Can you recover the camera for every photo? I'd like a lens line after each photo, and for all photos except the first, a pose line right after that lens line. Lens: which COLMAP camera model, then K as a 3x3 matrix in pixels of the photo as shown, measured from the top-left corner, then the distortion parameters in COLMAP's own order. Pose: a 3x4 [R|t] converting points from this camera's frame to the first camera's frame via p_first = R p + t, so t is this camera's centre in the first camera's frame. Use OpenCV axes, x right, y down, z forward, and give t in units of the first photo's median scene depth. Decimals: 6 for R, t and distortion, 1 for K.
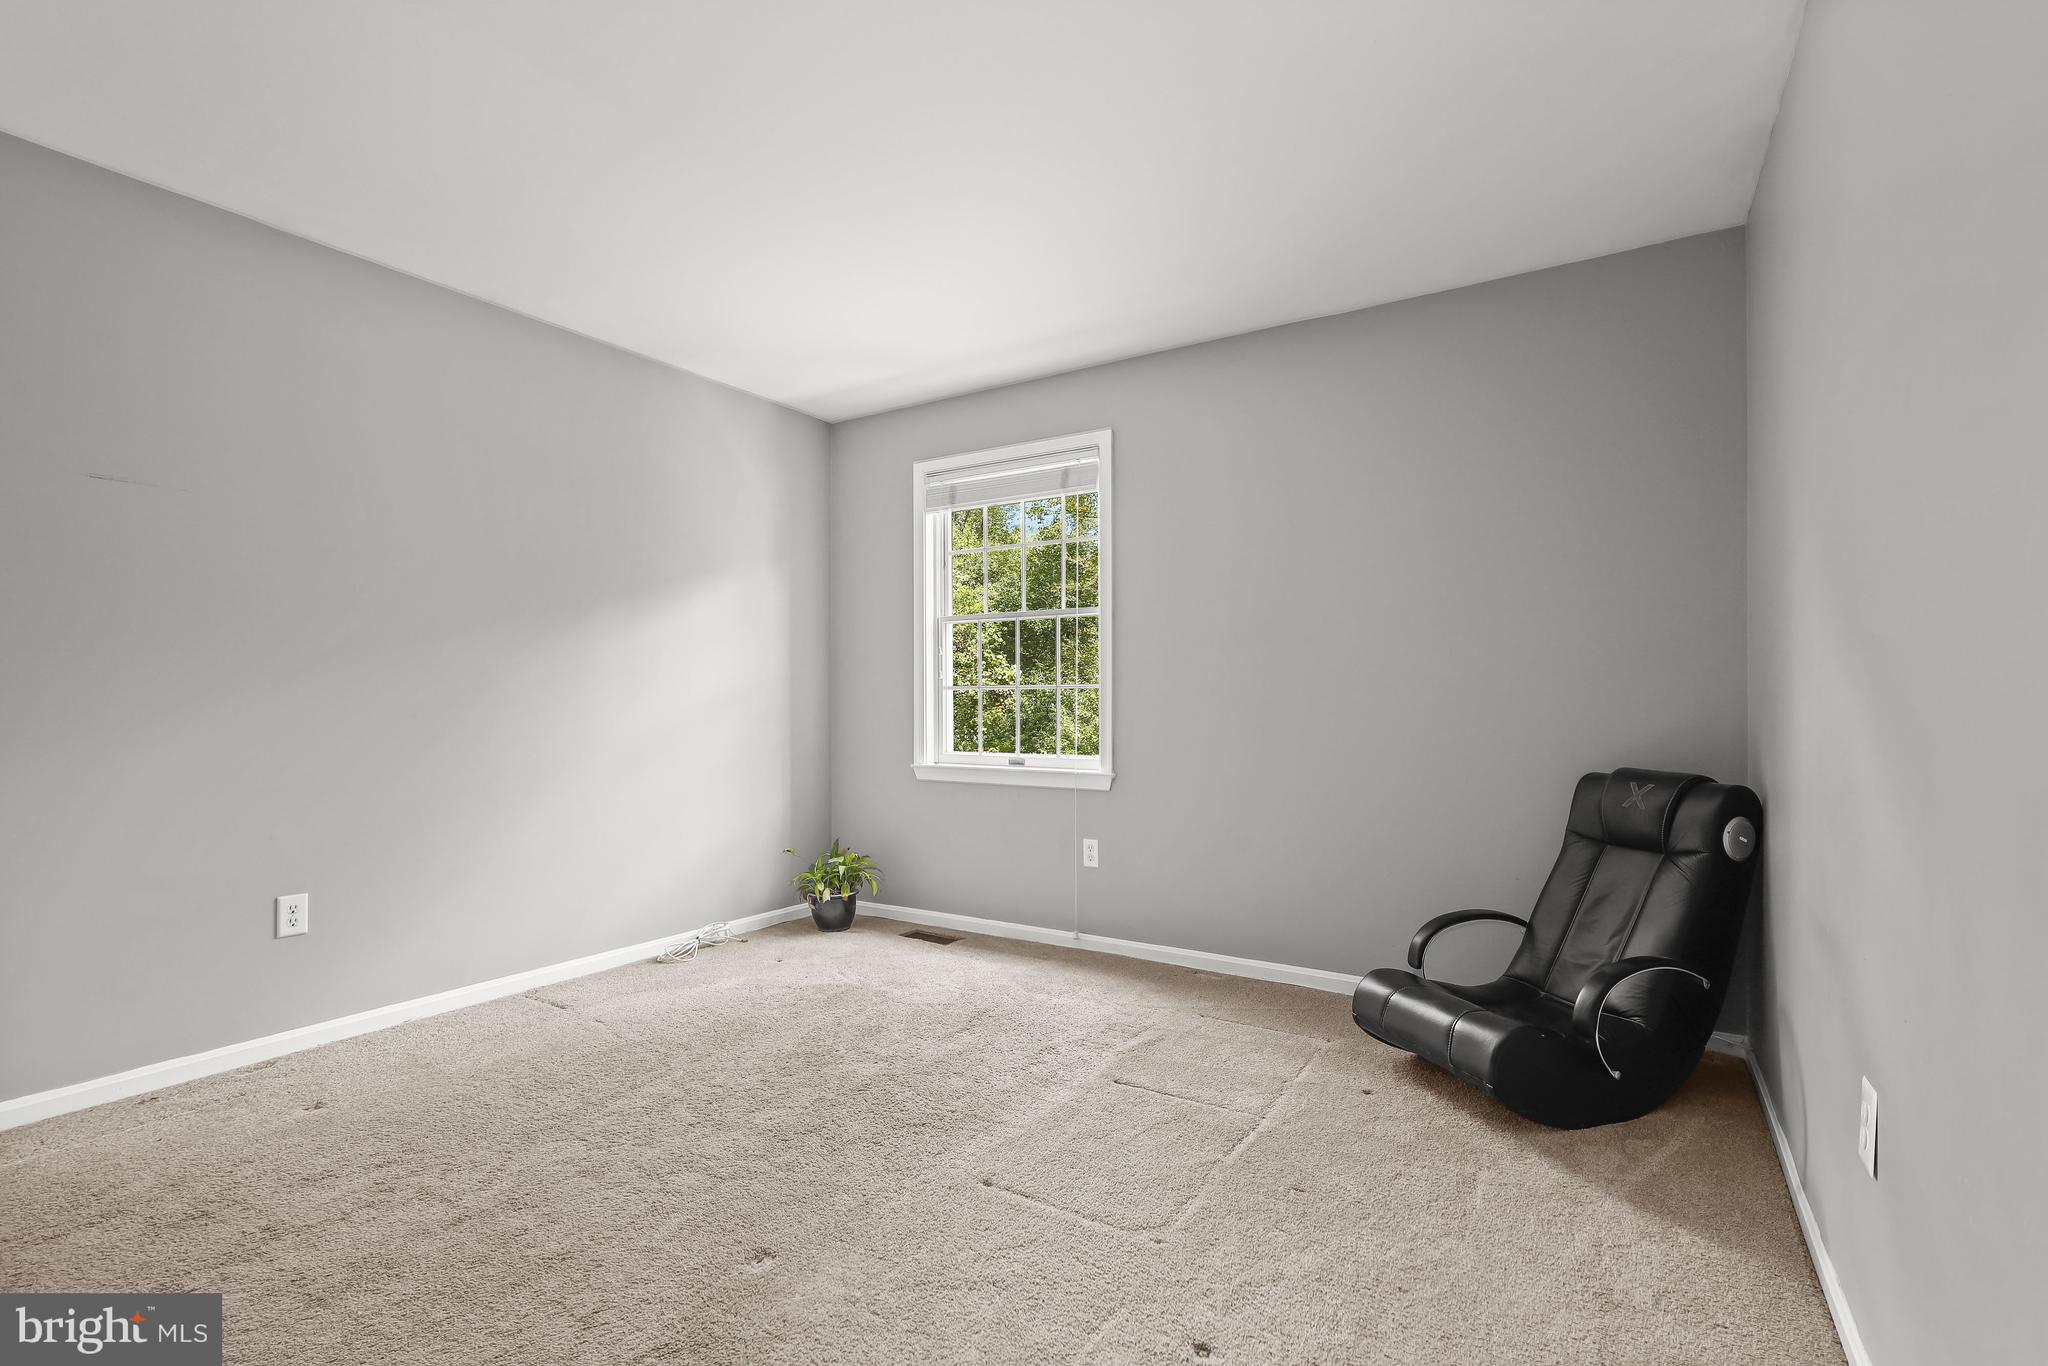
lens RADIAL K [[949.0, 0, 1031.4], [0, 949.0, 701.7], [0, 0, 1]] dist [0.000486, -0.000421]
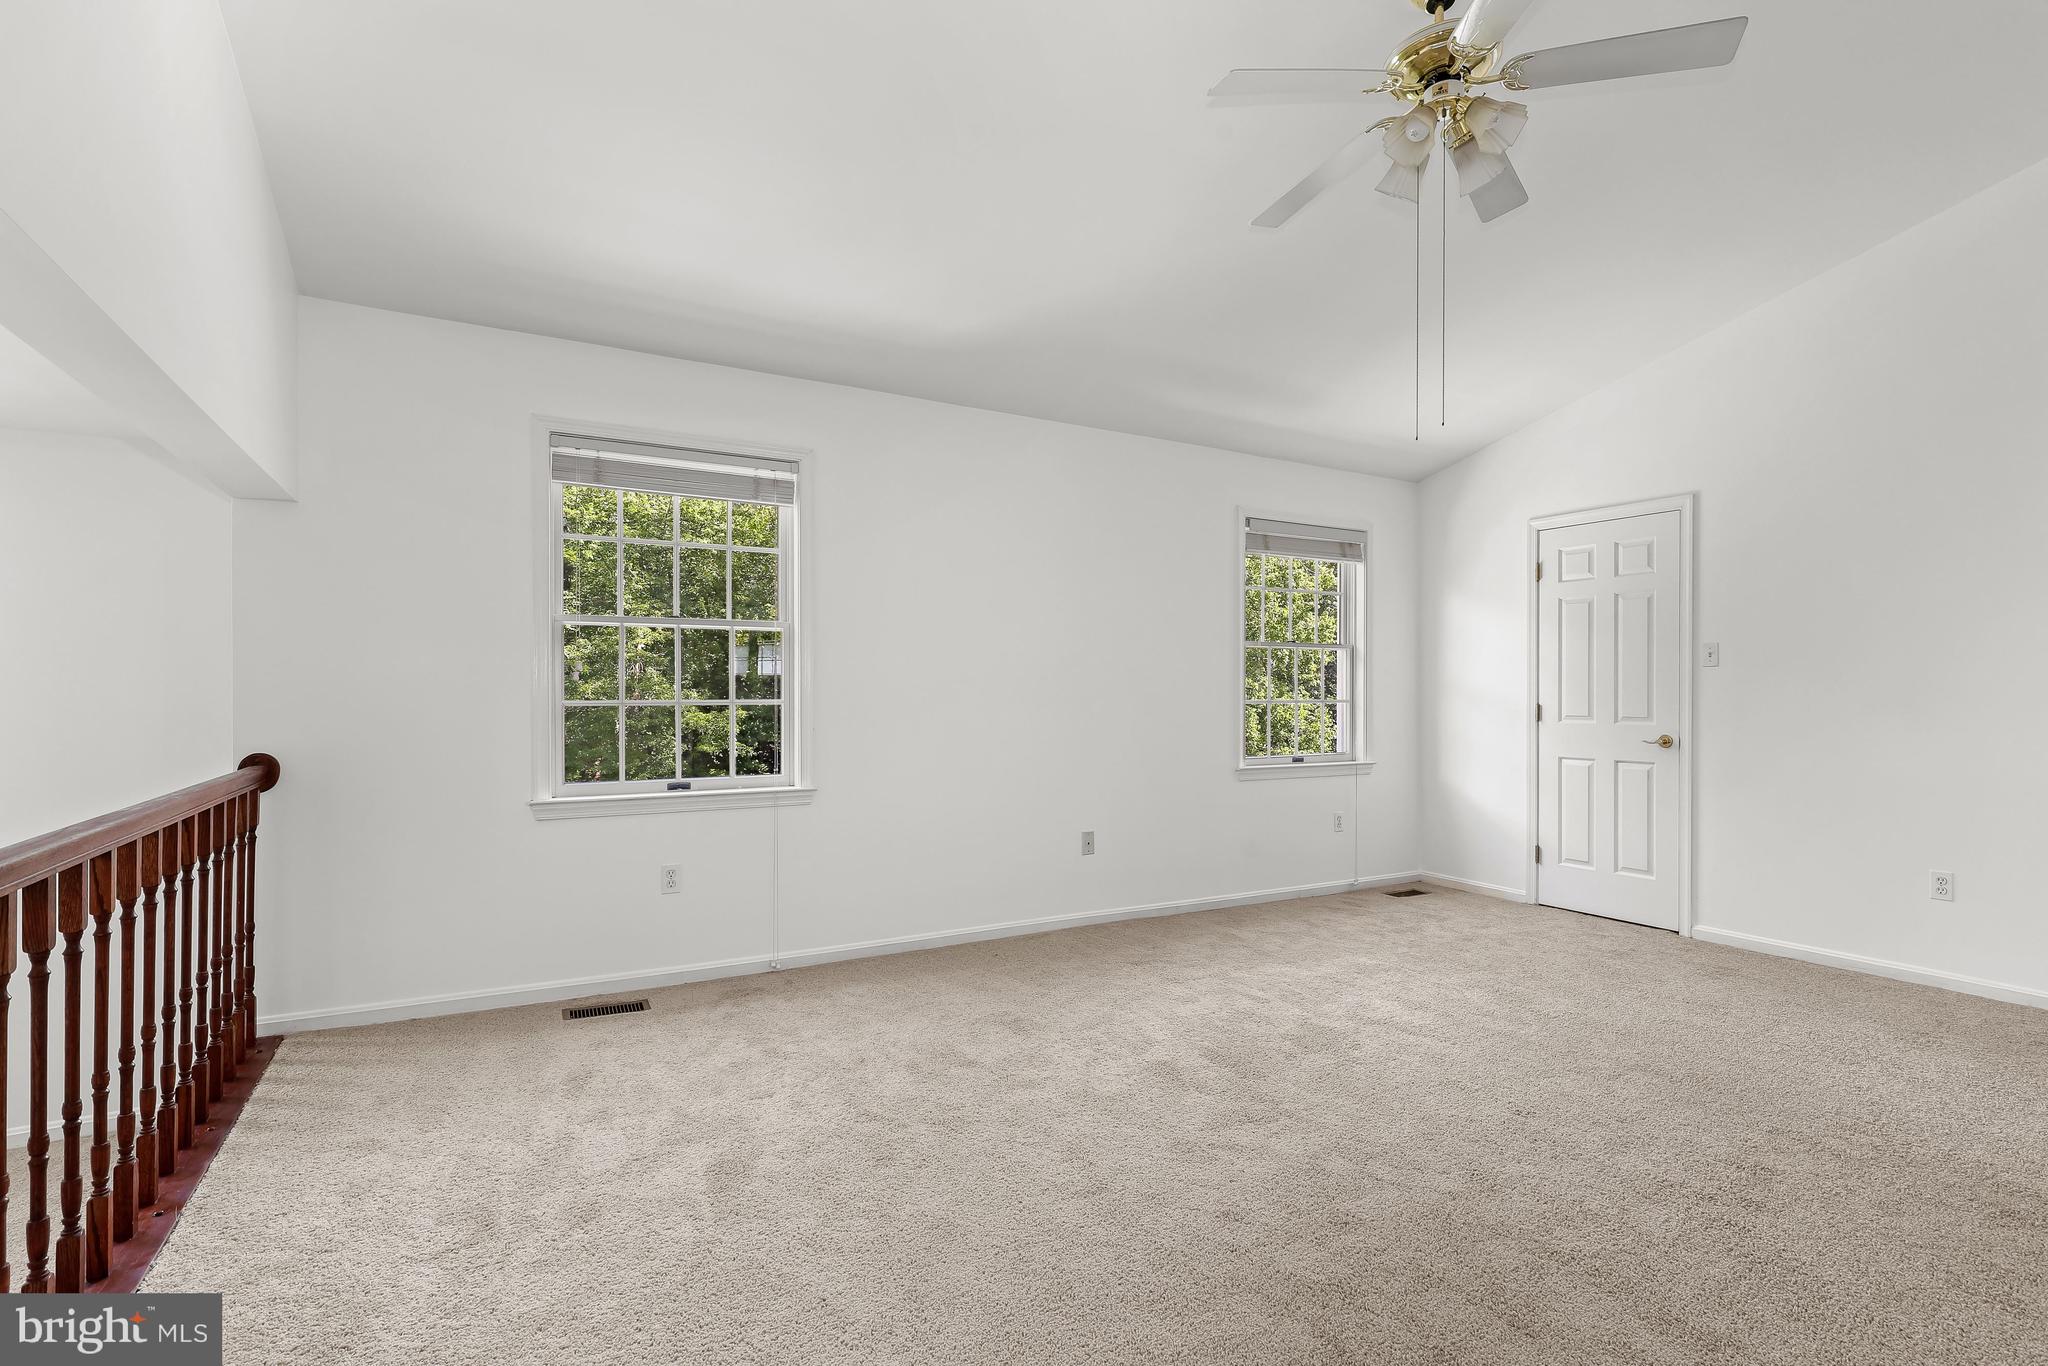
lens RADIAL K [[958.3, 0, 1033.0], [0, 958.3, 693.0], [0, 0, 1]] dist [0.000642, 0.000548]
pose [[0.459149, -0.002653, 0.888355, -0.680820], [-0.007913, 0.999944, 0.007076, -0.034902], [-0.888324, -0.010279, 0.459103, 0.291700]]
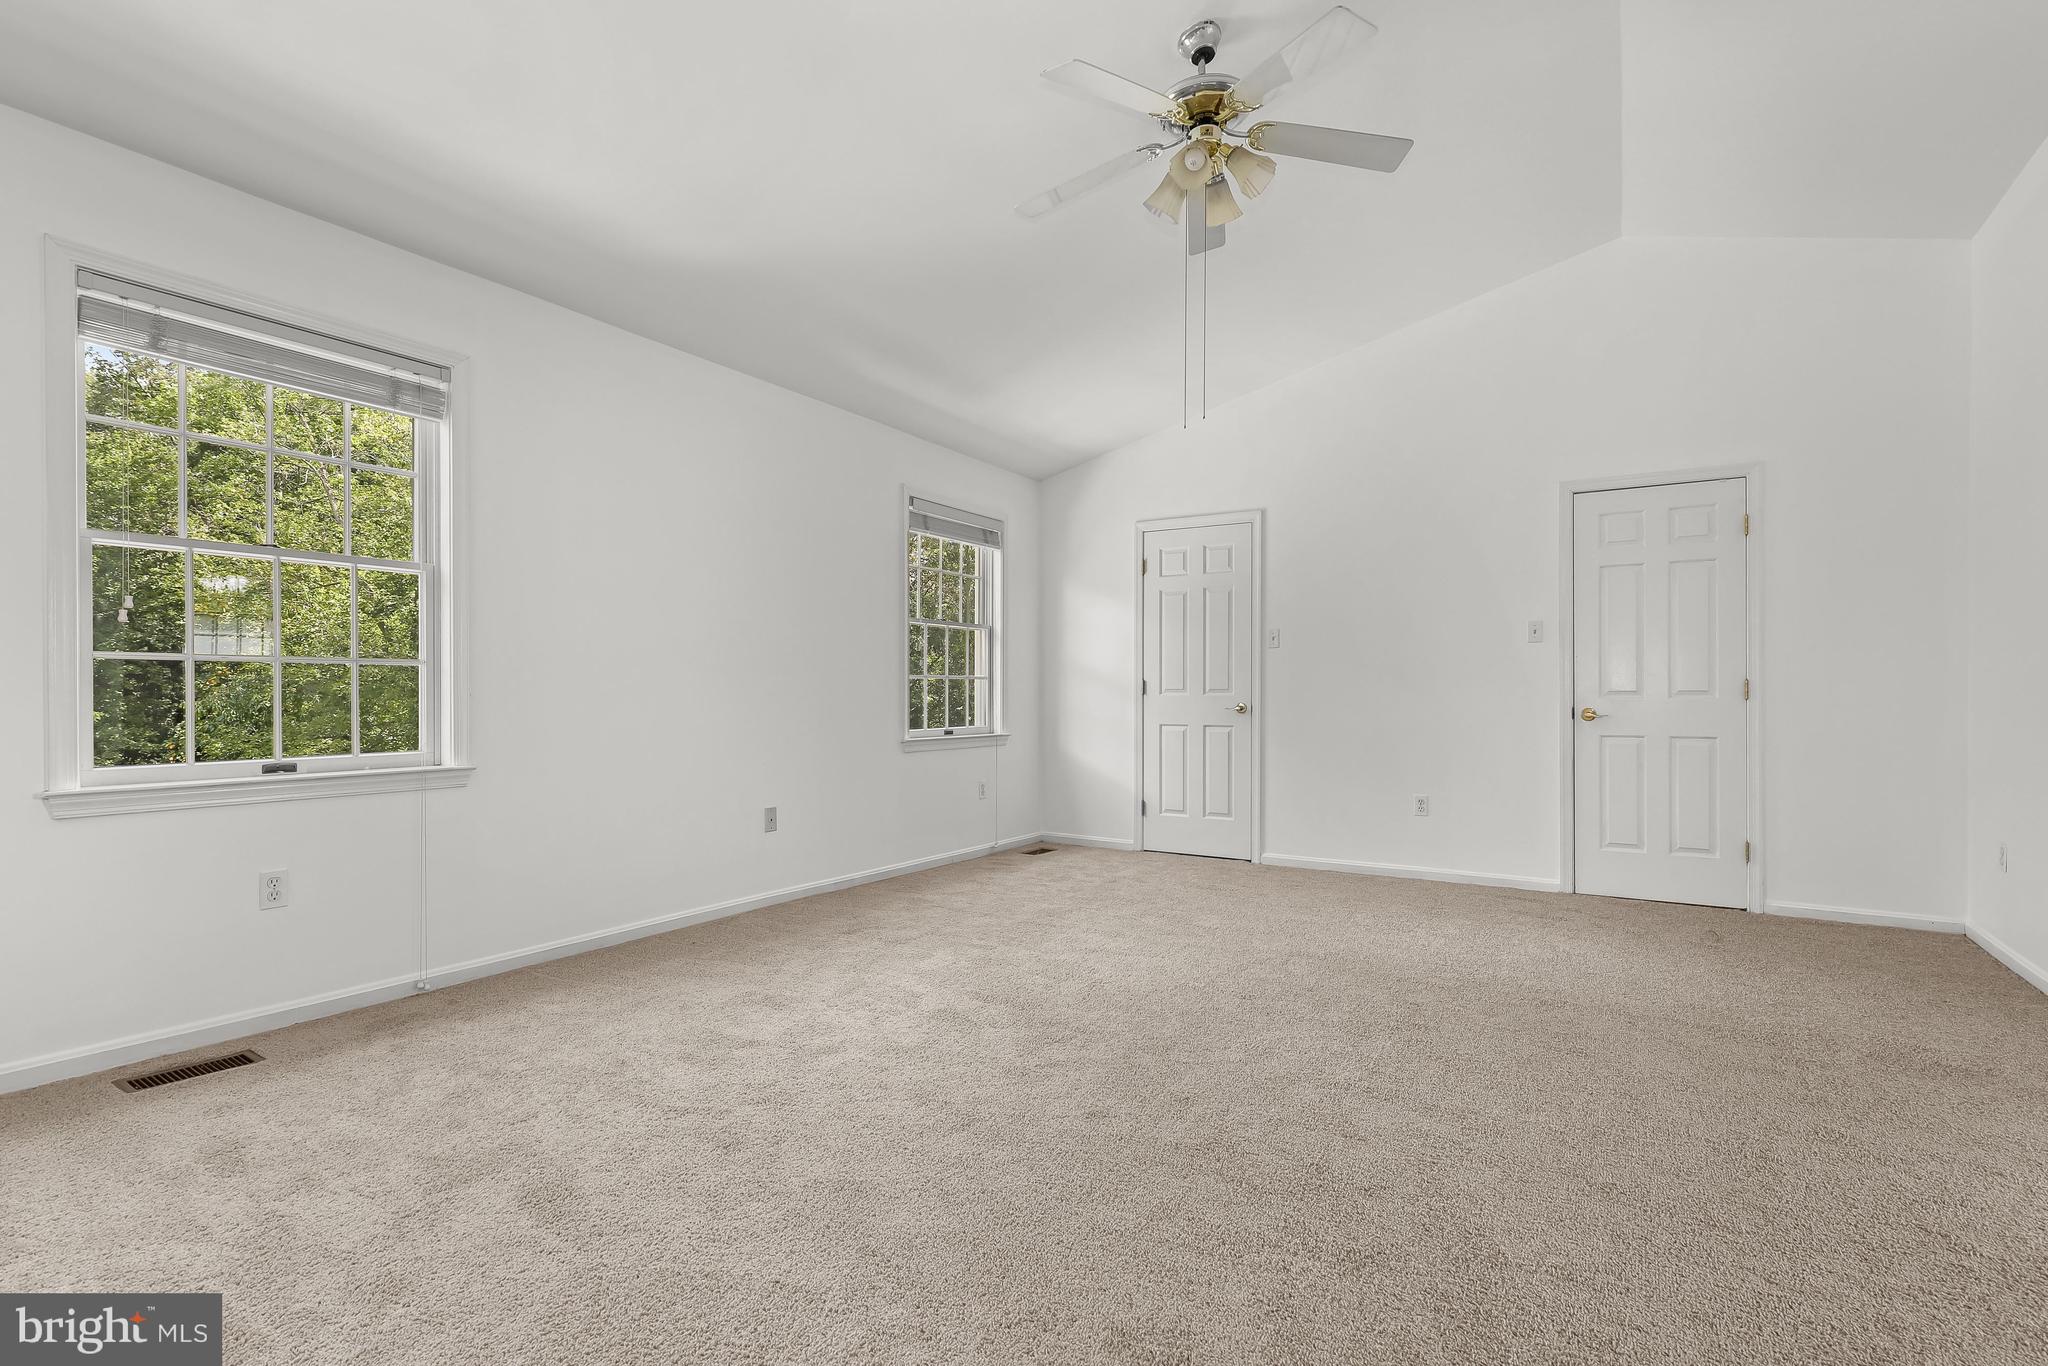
lens RADIAL K [[965.6, 0, 1019.2], [0, 965.6, 694.0], [0, 0, 1]] dist [0.003068, -0.000338]
pose [[-0.019188, -0.001709, 0.999814, -0.737470], [-0.010947, 0.999939, 0.001499, 0.003100], [-0.999756, -0.010916, -0.019206, 0.490091]]
